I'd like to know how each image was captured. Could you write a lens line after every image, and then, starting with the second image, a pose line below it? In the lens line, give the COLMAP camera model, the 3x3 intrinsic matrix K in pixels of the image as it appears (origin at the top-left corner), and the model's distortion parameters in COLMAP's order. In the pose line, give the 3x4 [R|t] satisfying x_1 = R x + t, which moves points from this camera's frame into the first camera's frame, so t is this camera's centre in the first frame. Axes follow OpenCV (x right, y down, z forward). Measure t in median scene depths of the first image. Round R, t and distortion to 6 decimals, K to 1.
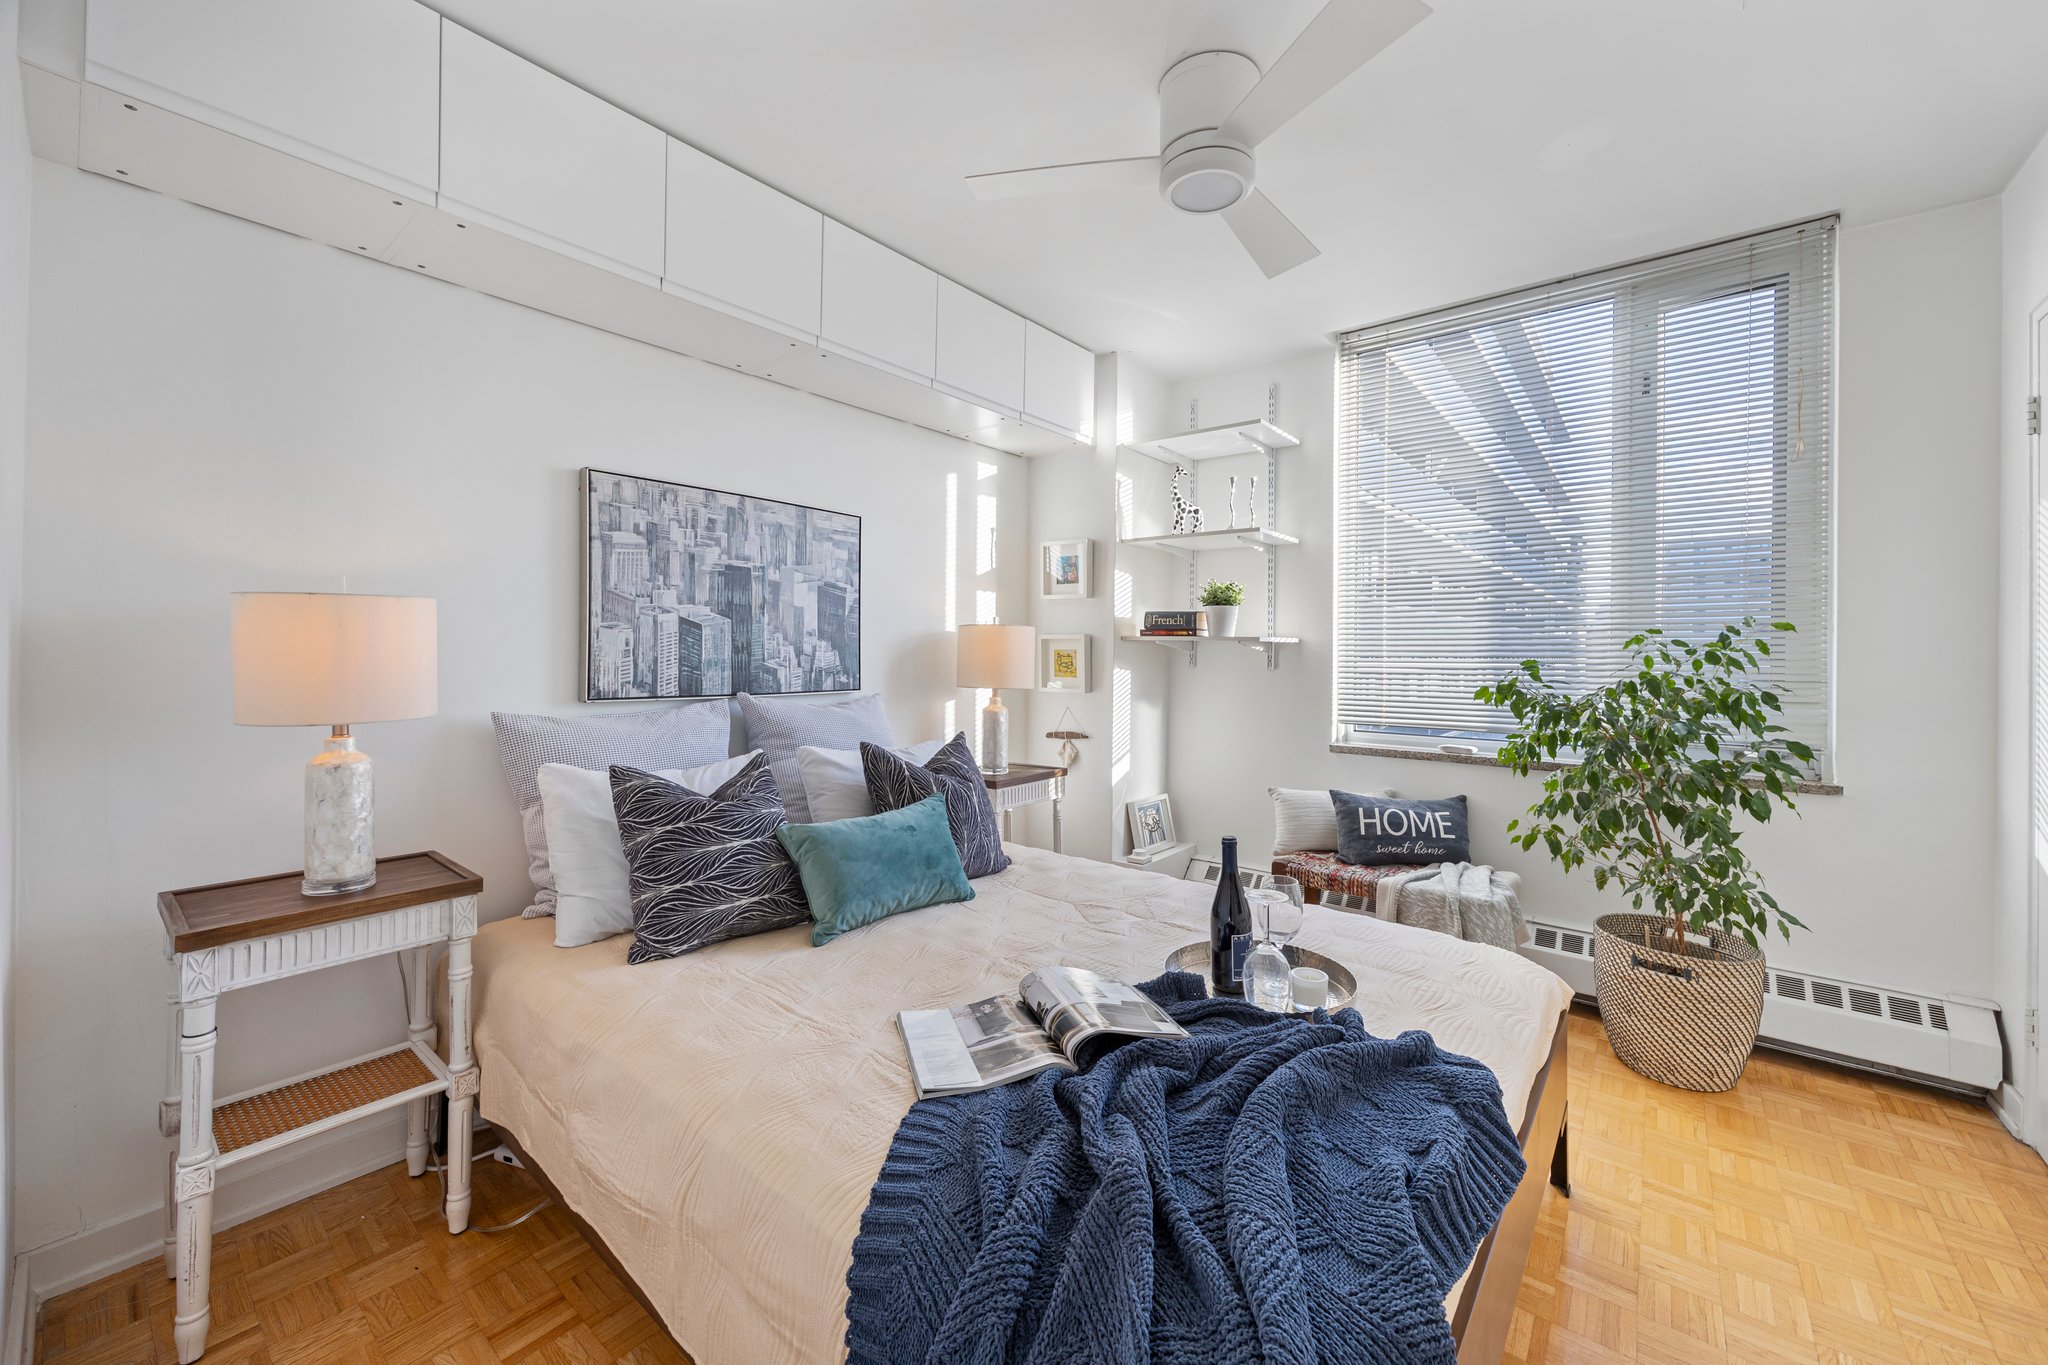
lens RADIAL K [[781.0, 0, 1054.2], [0, 781.0, 655.8], [0, 0, 1]] dist [-0.001701, 0.000610]
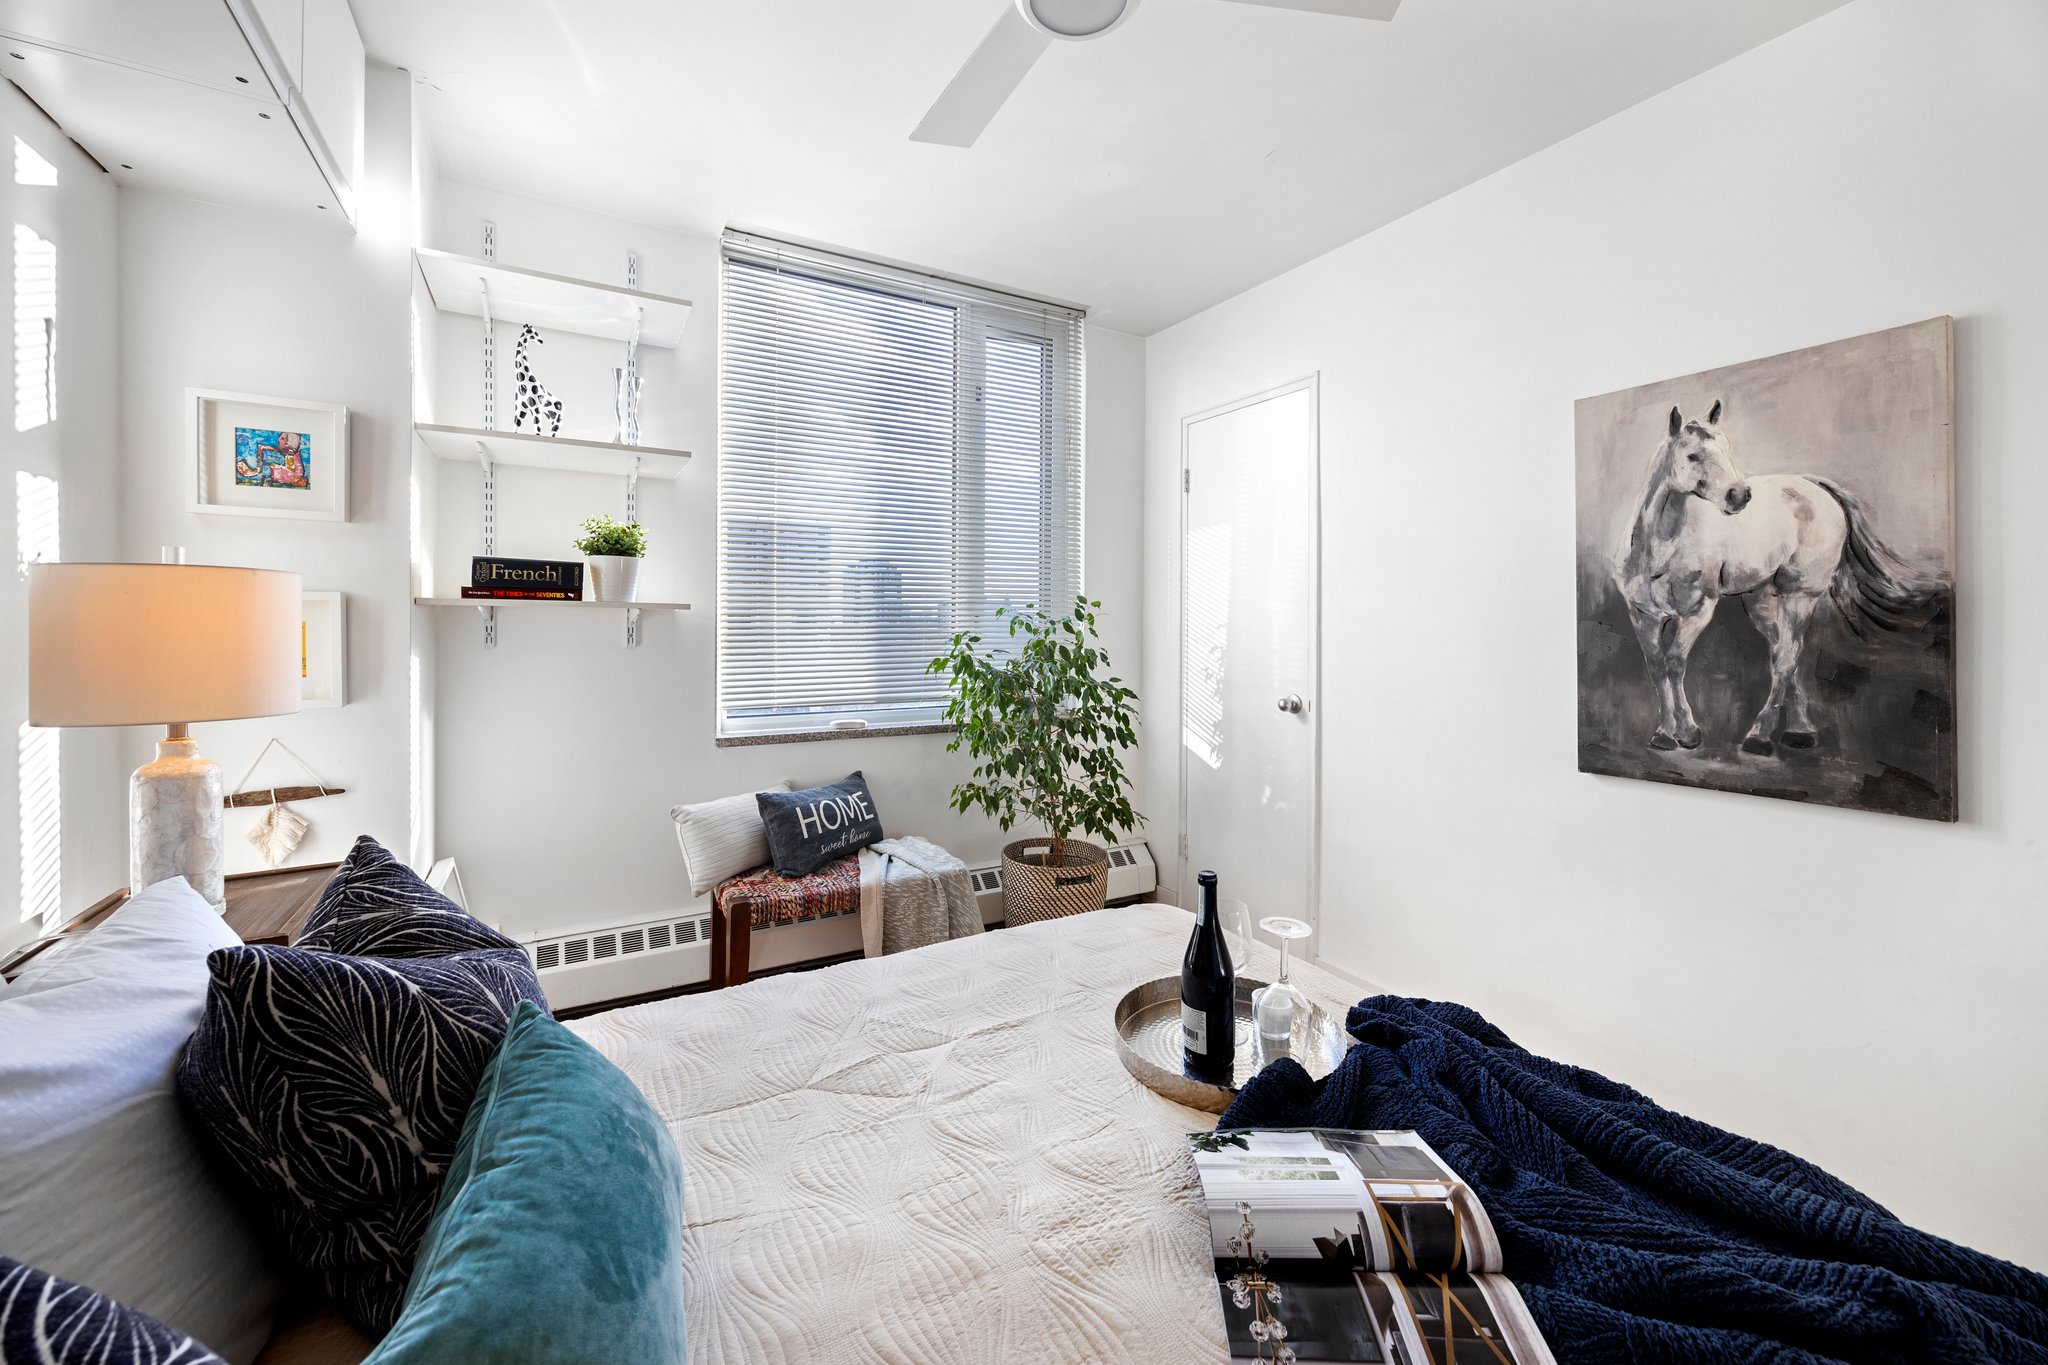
lens RADIAL K [[781.0, 0, 1058.6], [0, 781.0, 633.5], [0, 0, 1]] dist [-0.001701, 0.000610]
pose [[0.400654, -0.019979, 0.916011, -0.255641], [0.000916, 0.999770, 0.021405, -0.011478], [-0.916229, -0.007737, 0.400581, 0.385254]]
